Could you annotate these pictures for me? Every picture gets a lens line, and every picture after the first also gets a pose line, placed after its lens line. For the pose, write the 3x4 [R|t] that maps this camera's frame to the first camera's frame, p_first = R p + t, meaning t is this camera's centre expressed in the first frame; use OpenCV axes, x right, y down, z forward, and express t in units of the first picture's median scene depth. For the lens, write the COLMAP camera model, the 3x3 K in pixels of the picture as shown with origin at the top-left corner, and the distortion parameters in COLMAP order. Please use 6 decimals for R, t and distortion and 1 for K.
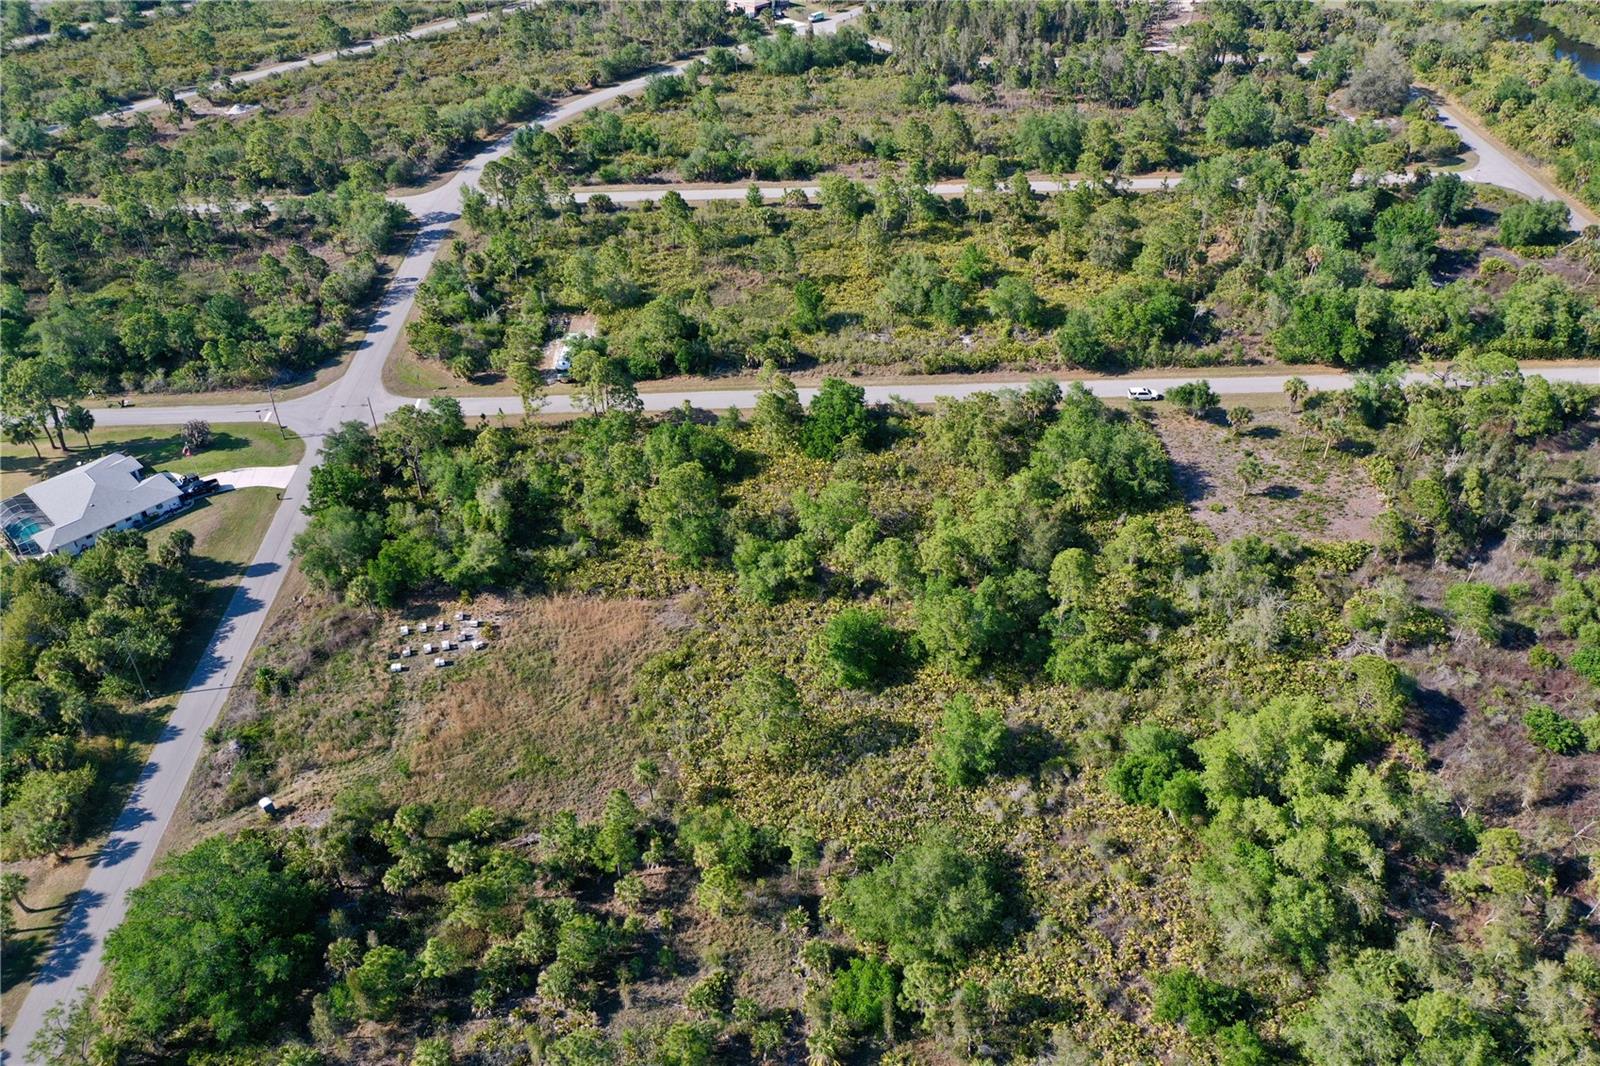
lens RADIAL K [[1259.2, 0, 800.0], [0, 1259.2, 533.0], [0, 0, 1]] dist [-0.002645, -0.005966]
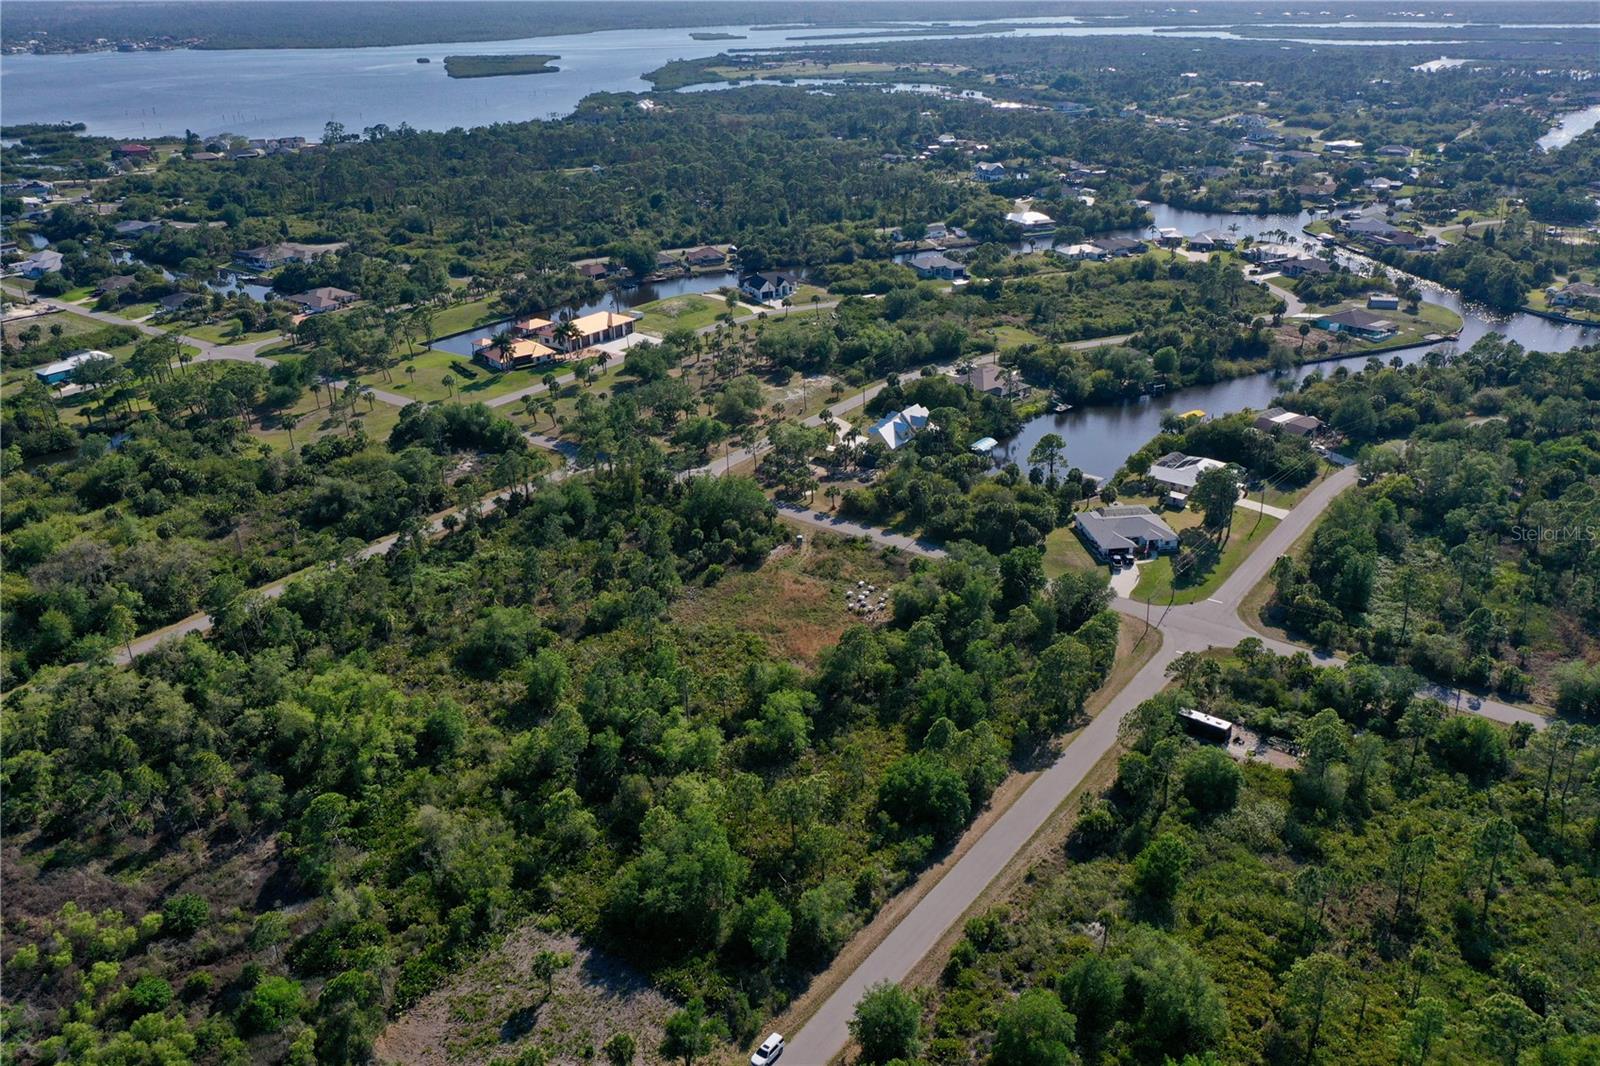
lens RADIAL K [[1259.2, 0, 800.0], [0, 1259.2, 533.0], [0, 0, 1]] dist [-0.002645, -0.005966]
pose [[-0.619012, 0.343913, -0.706079, 0.714220], [-0.456619, 0.573872, 0.679831, -0.832125], [0.639002, 0.743233, -0.198197, 1.002520]]
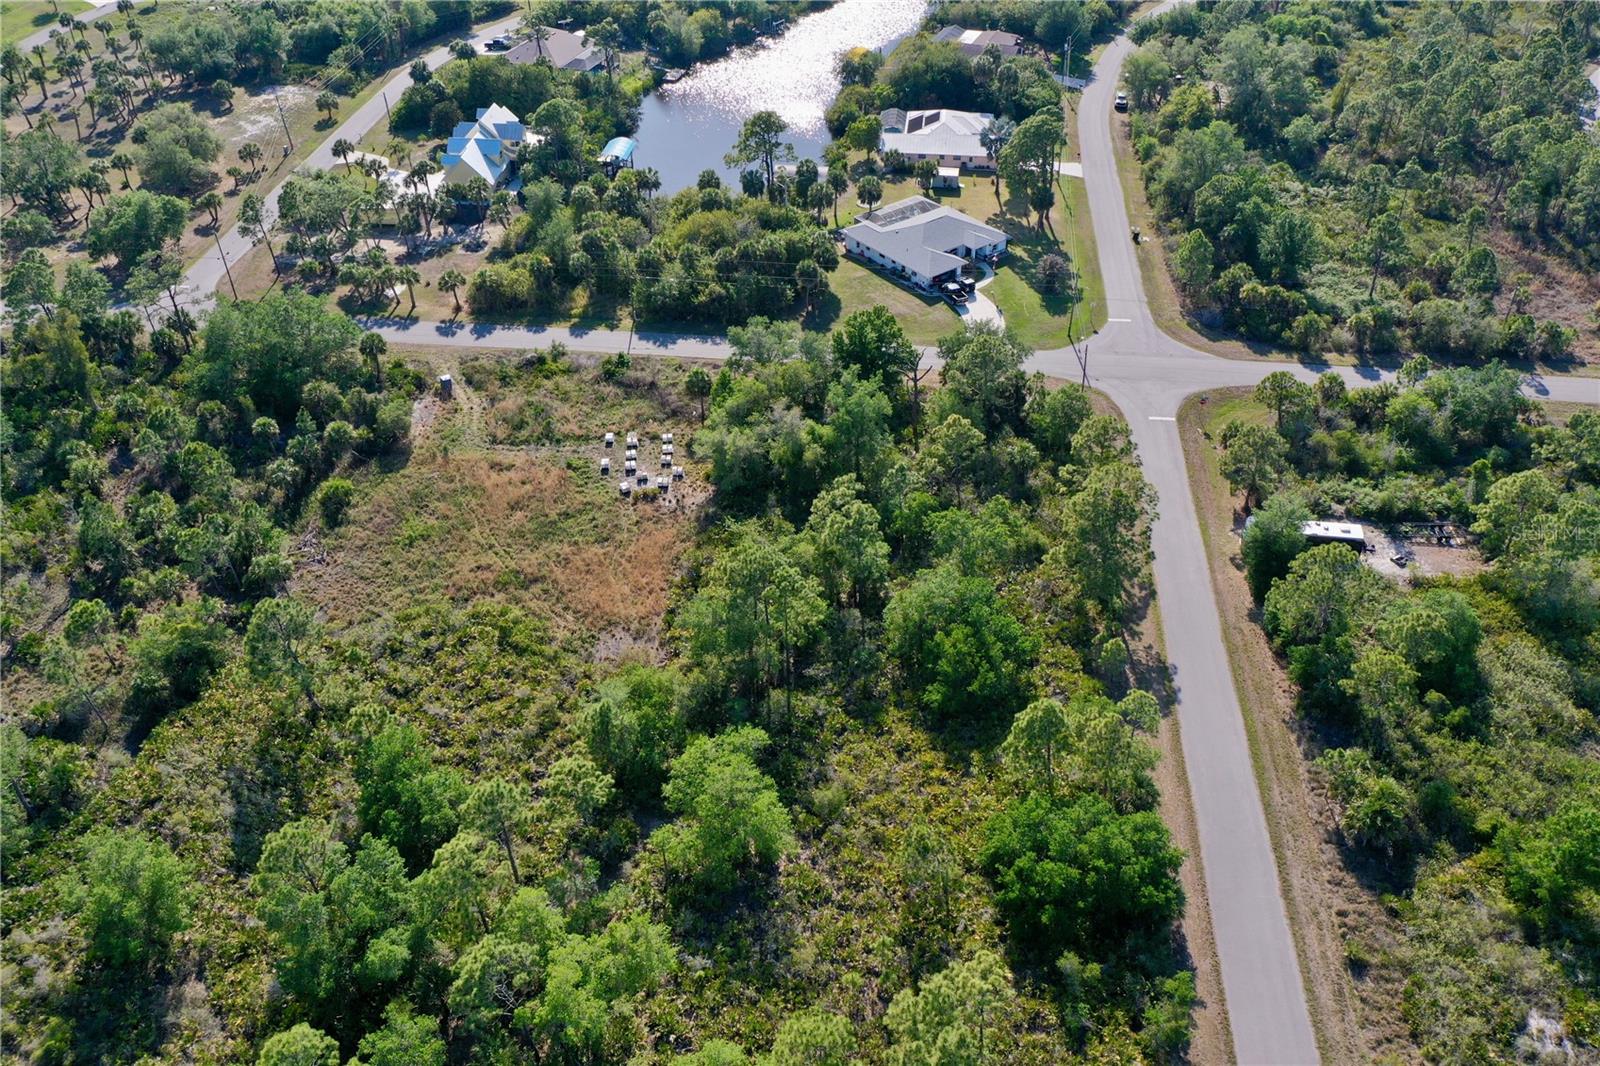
lens RADIAL K [[1259.2, 0, 800.0], [0, 1259.2, 533.0], [0, 0, 1]] dist [-0.002645, -0.005966]
pose [[-0.137503, 0.626271, -0.767384, 0.344144], [-0.590936, 0.569891, 0.570981, -0.383821], [0.794913, 0.531986, 0.291724, 0.717033]]
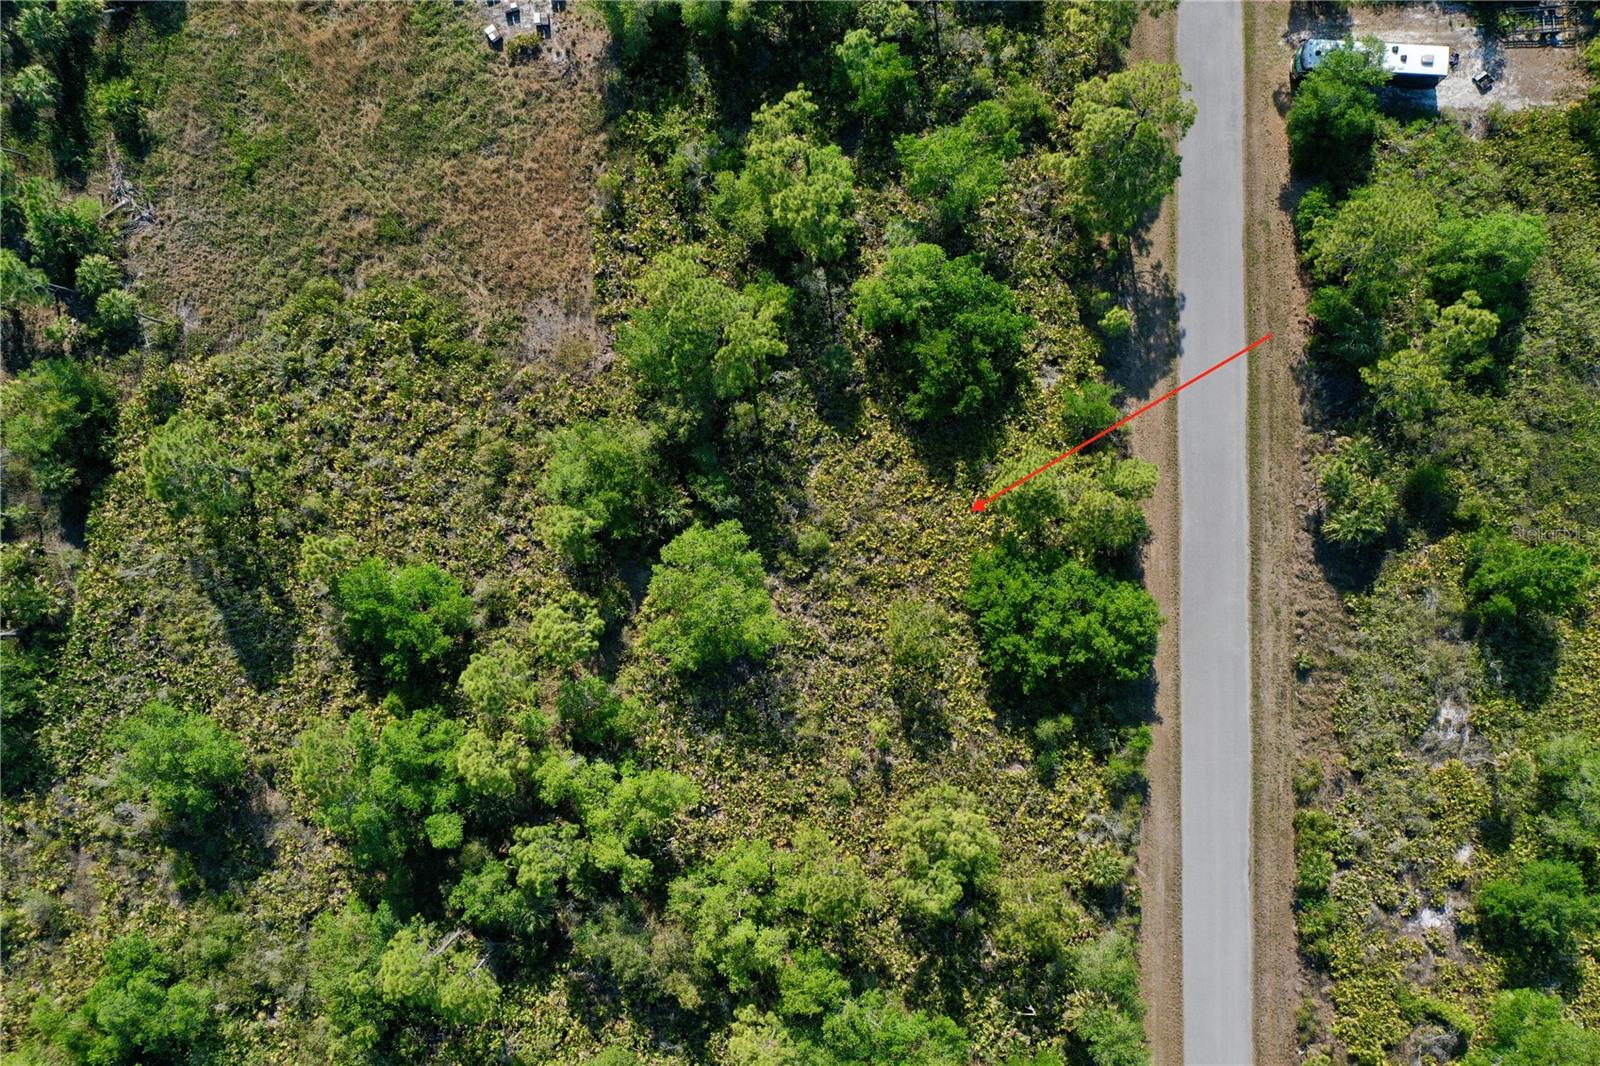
lens RADIAL K [[1259.2, 0, 800.0], [0, 1259.2, 533.0], [0, 0, 1]] dist [-0.002645, -0.005966]
pose [[-0.027364, 0.999580, -0.009500, 0.003117], [-0.589705, -0.008468, 0.807574, -0.444988], [0.807155, 0.027701, 0.589689, 0.626732]]
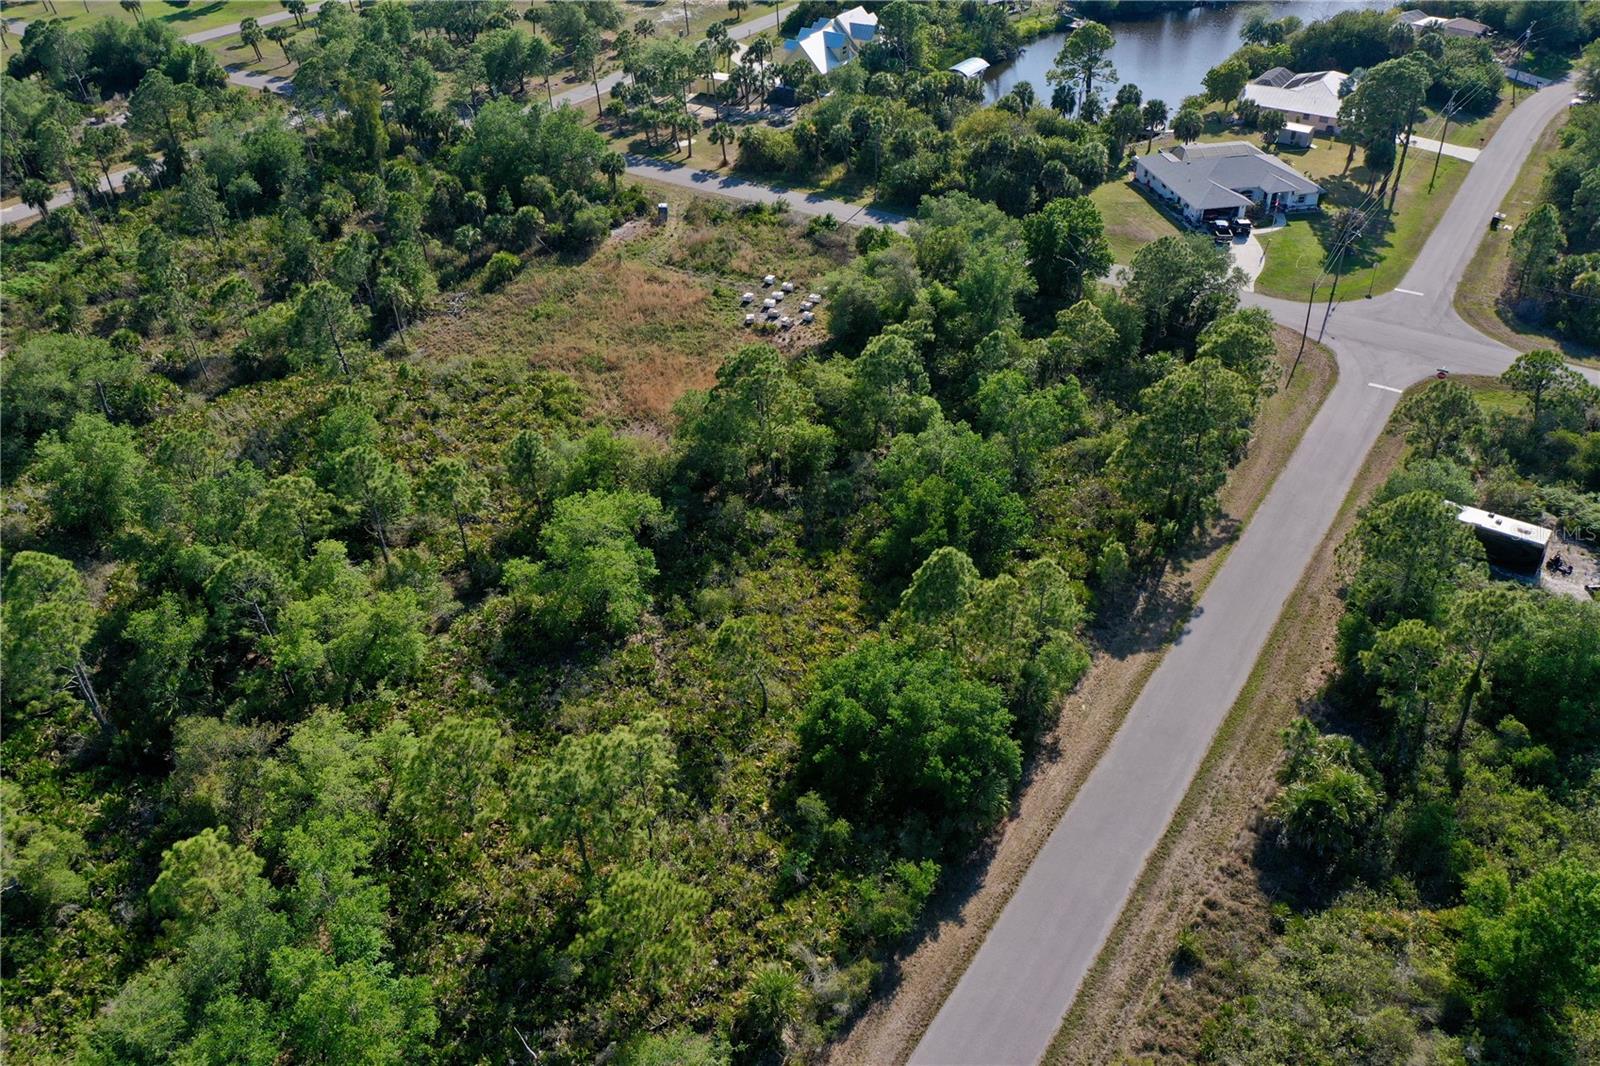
lens RADIAL K [[1259.2, 0, 800.0], [0, 1259.2, 533.0], [0, 0, 1]] dist [-0.002645, -0.005966]
pose [[-0.573633, 0.493345, -0.653878, 0.288525], [-0.475812, 0.449091, 0.756254, -0.416674], [0.666745, 0.744935, -0.022874, 0.957746]]
